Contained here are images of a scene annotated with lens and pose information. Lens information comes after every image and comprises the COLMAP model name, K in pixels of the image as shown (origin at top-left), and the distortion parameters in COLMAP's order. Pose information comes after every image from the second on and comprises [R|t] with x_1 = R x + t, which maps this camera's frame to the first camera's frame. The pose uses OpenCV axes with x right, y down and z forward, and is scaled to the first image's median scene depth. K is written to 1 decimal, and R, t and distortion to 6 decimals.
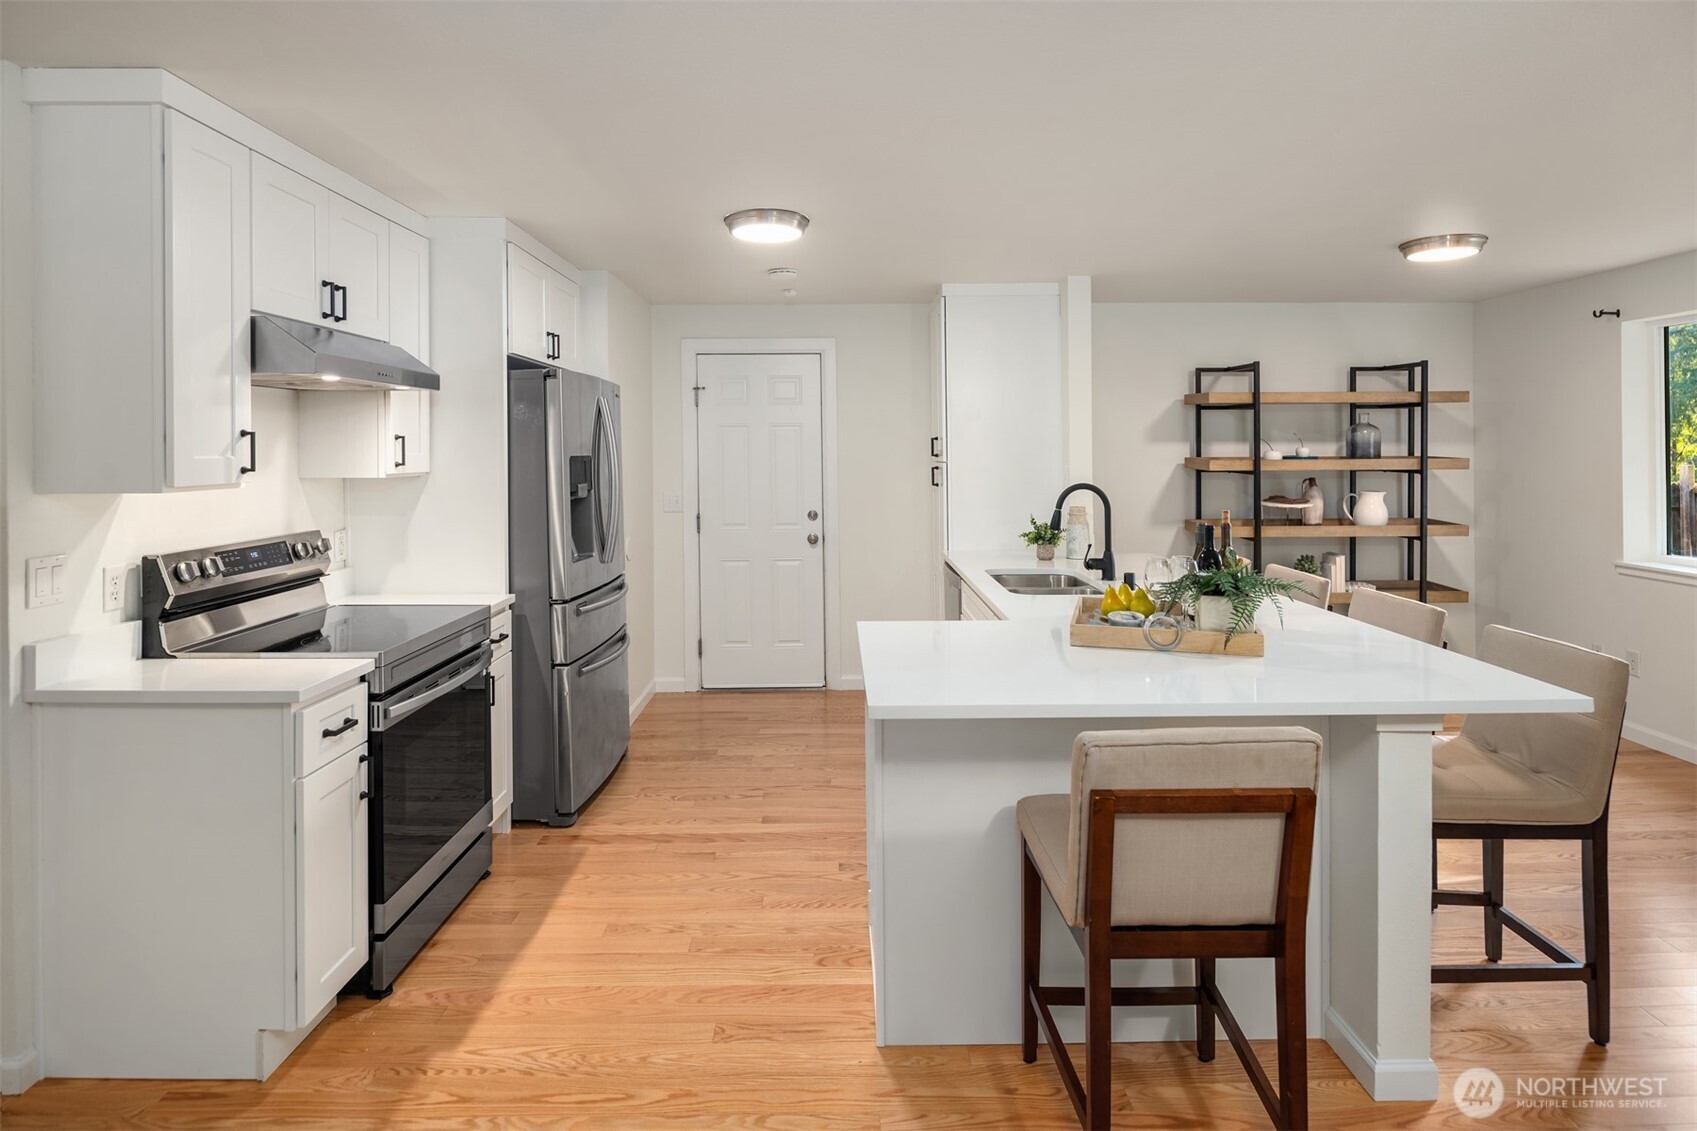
lens RADIAL K [[929.4, 0, 829.1], [0, 929.4, 451.0], [0, 0, 1]] dist [-0.001621, -0.000484]
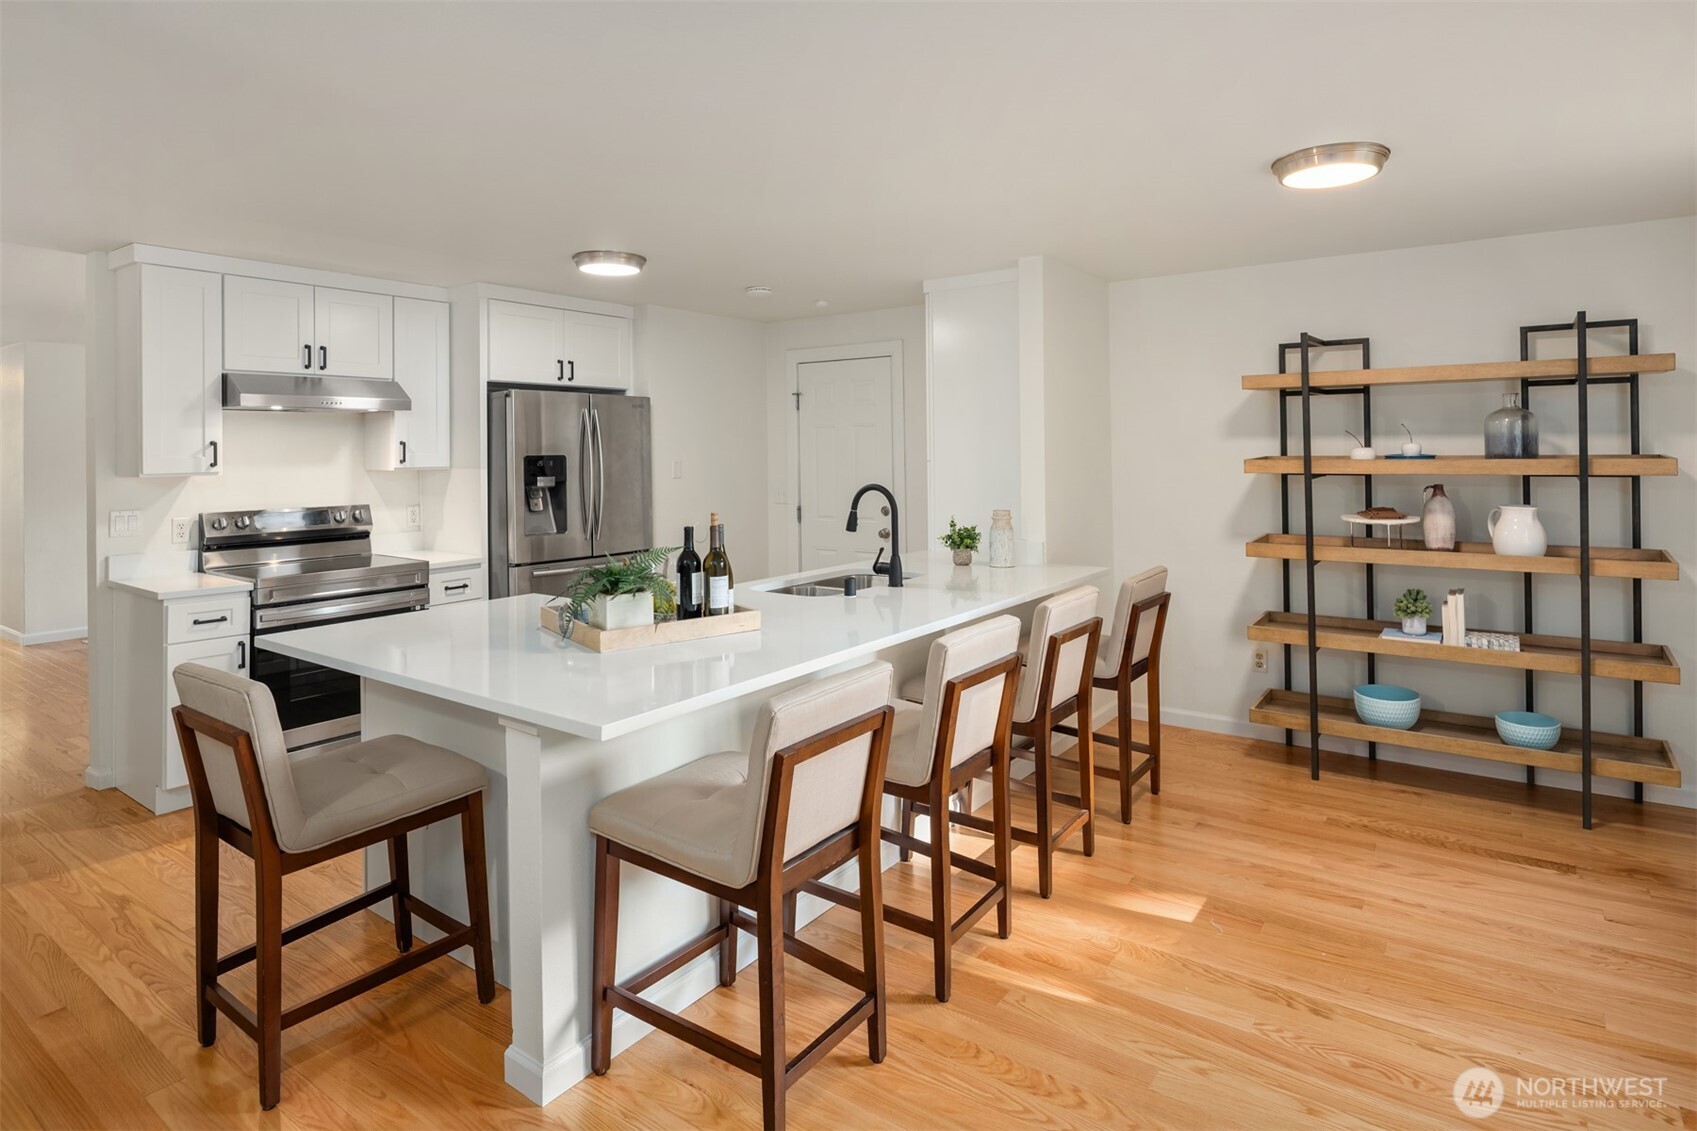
lens RADIAL K [[904.3, 0, 848.6], [0, 904.3, 446.1], [0, 0, 1]] dist [0.001239, -0.000067]
pose [[0.804285, -0.005221, -0.594221, 0.774414], [0.005152, 0.999985, -0.001813, -0.003045], [0.594222, -0.001603, 0.804300, 0.217122]]
